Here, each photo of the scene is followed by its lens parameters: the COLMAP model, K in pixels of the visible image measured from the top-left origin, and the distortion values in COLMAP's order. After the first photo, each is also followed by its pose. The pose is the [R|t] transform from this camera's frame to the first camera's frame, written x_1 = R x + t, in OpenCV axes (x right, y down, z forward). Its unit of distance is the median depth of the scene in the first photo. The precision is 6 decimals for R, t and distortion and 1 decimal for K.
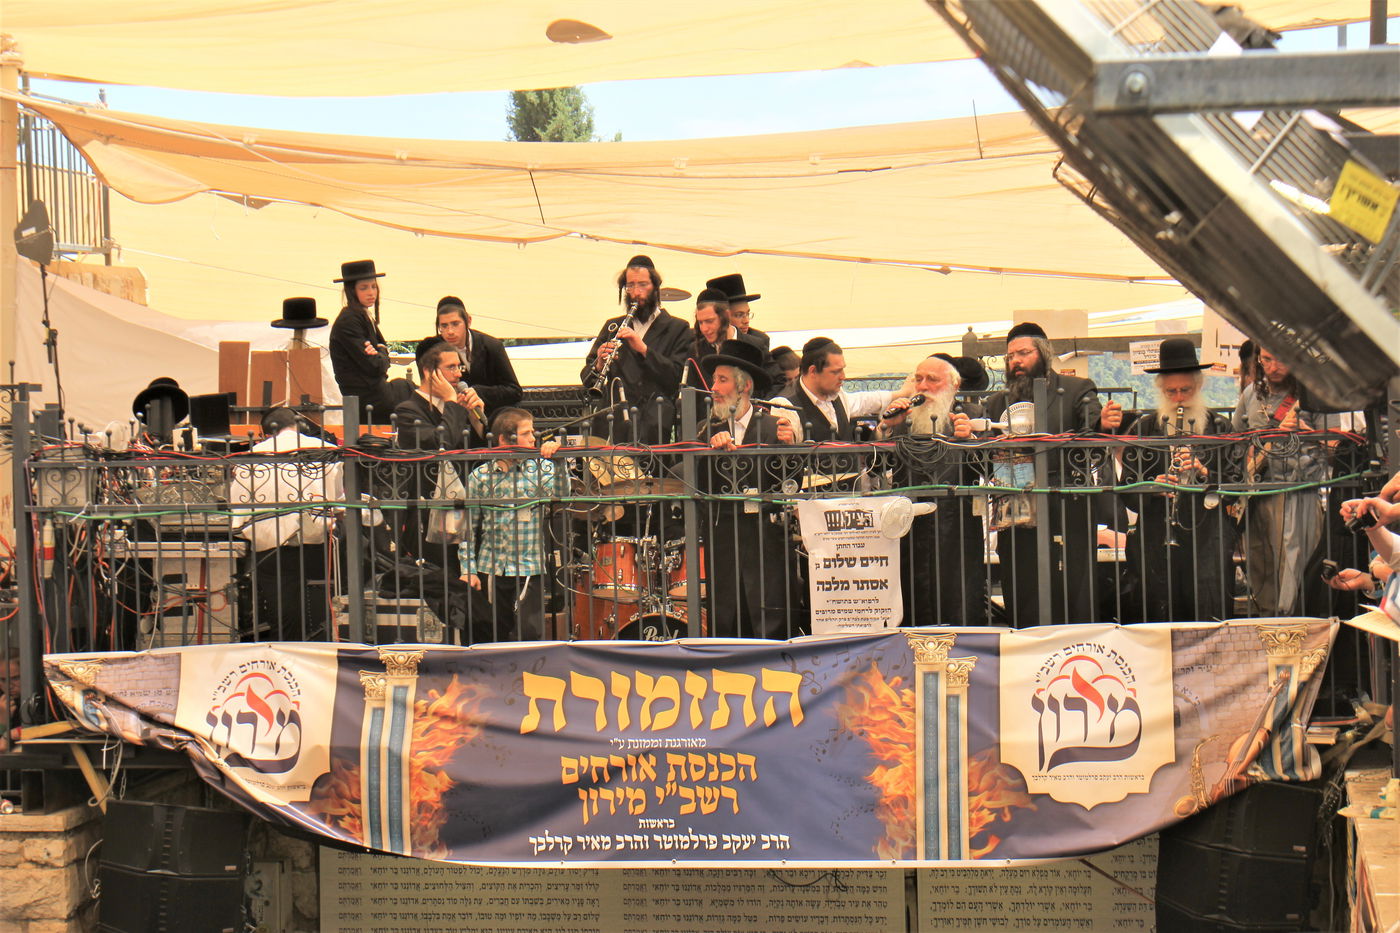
lens RADIAL K [[2869.5, 0, 700.0], [0, 2869.5, 466.5], [0, 0, 1]] dist [0.106842, 0.453709]
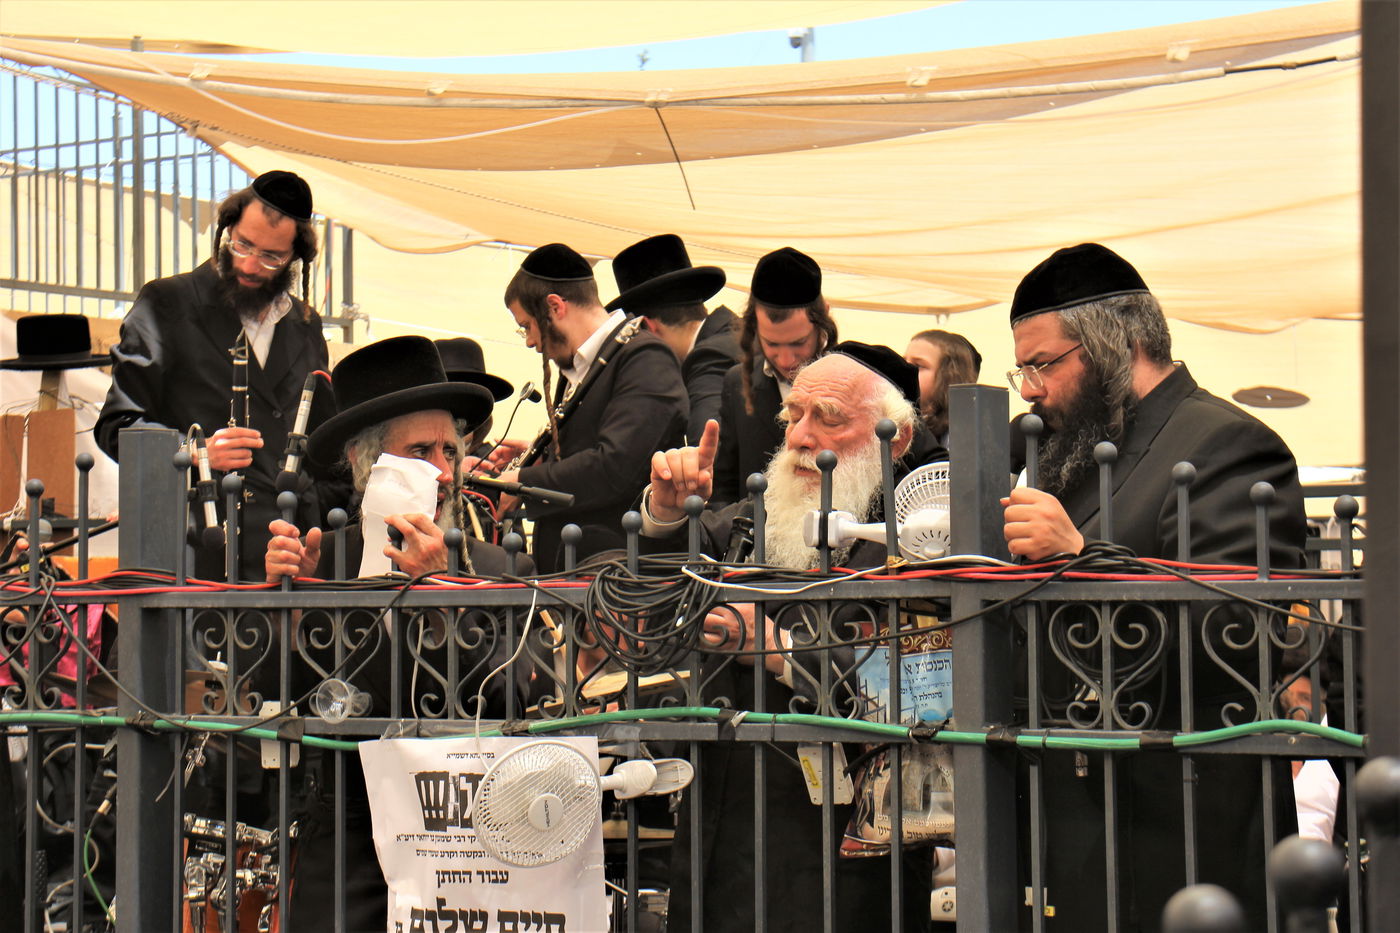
lens RADIAL K [[2869.5, 0, 700.0], [0, 2869.5, 466.5], [0, 0, 1]] dist [0.106842, 0.453709]
pose [[0.929285, 0.001239, -0.369362, 0.205898], [-0.026456, 0.997649, -0.063215, -0.000459], [0.368416, 0.068516, 0.927133, 0.685628]]
